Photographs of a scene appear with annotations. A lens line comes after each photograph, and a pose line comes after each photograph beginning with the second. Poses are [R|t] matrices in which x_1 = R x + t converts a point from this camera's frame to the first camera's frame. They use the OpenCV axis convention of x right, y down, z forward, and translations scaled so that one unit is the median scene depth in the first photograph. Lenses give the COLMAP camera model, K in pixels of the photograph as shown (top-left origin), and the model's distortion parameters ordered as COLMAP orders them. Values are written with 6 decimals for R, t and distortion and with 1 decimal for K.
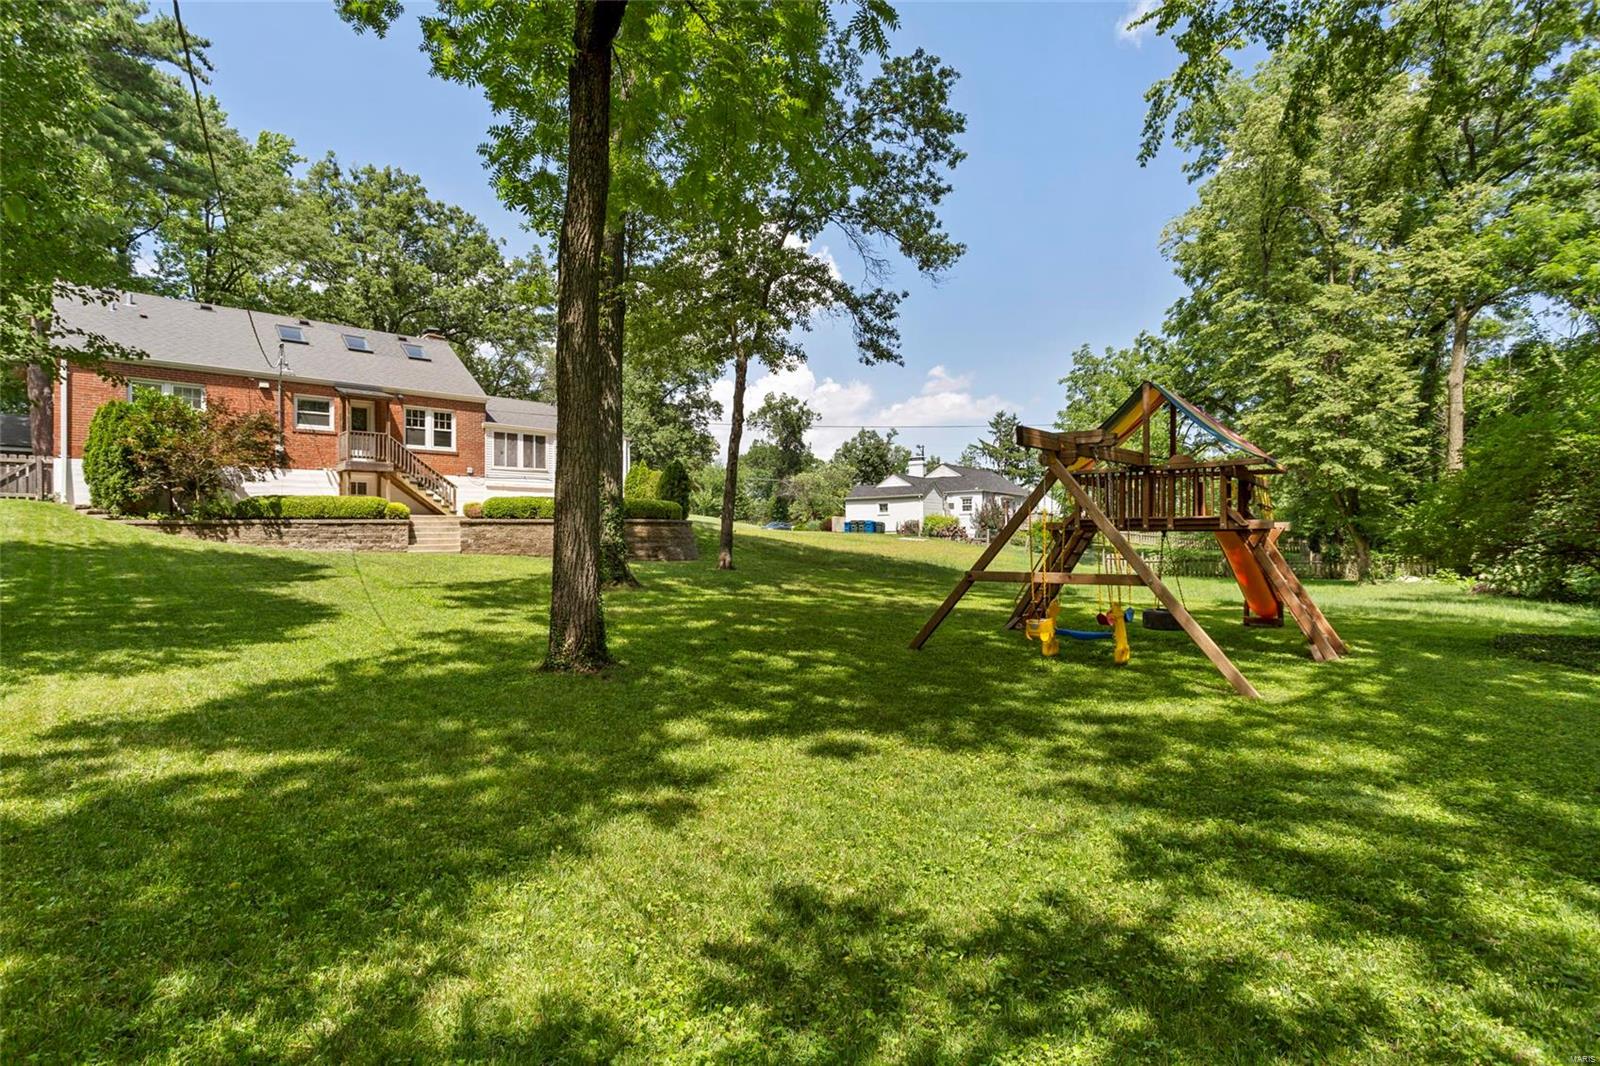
lens RADIAL K [[760.5, 0, 800.0], [0, 760.5, 533.0], [0, 0, 1]] dist [0.000109, -0.000003]
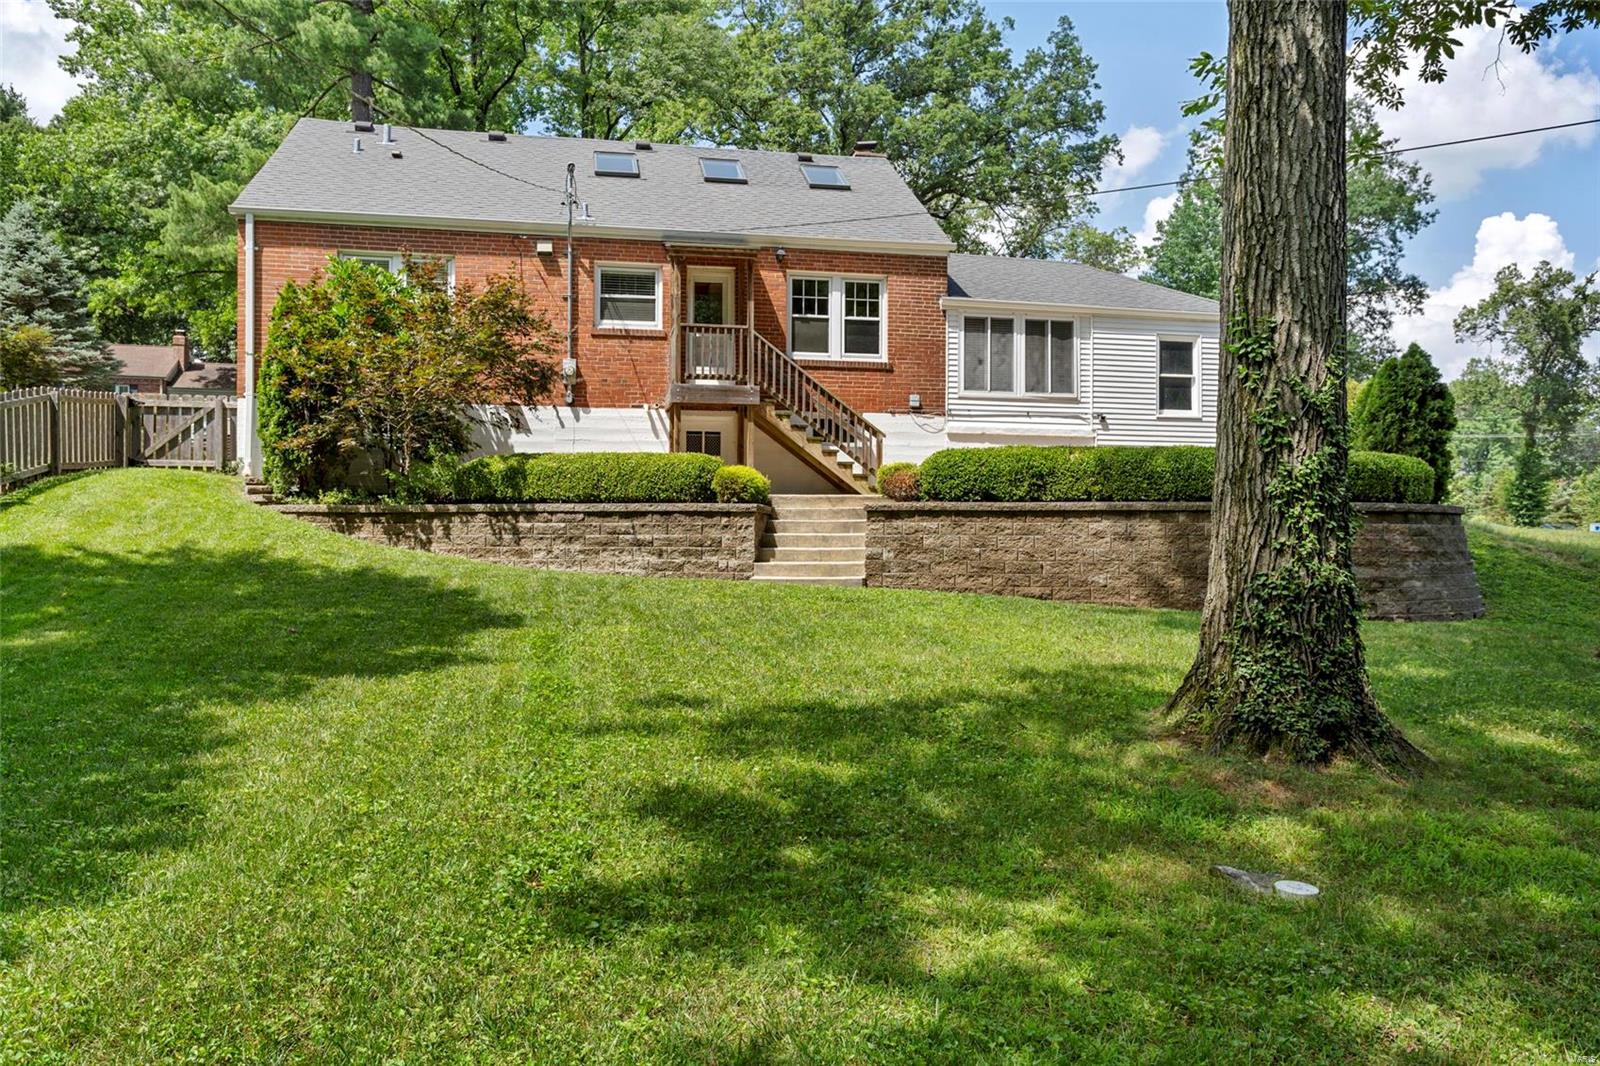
lens RADIAL K [[1117.6, 0, 796.4], [0, 1117.6, 498.5], [0, 0, 1]] dist [0.007586, 0.001714]
pose [[0.838494, -0.006396, -0.544873, -0.129975], [-0.009854, 0.999590, -0.026898, -0.003013], [0.544821, 0.027923, 0.838087, 0.417003]]
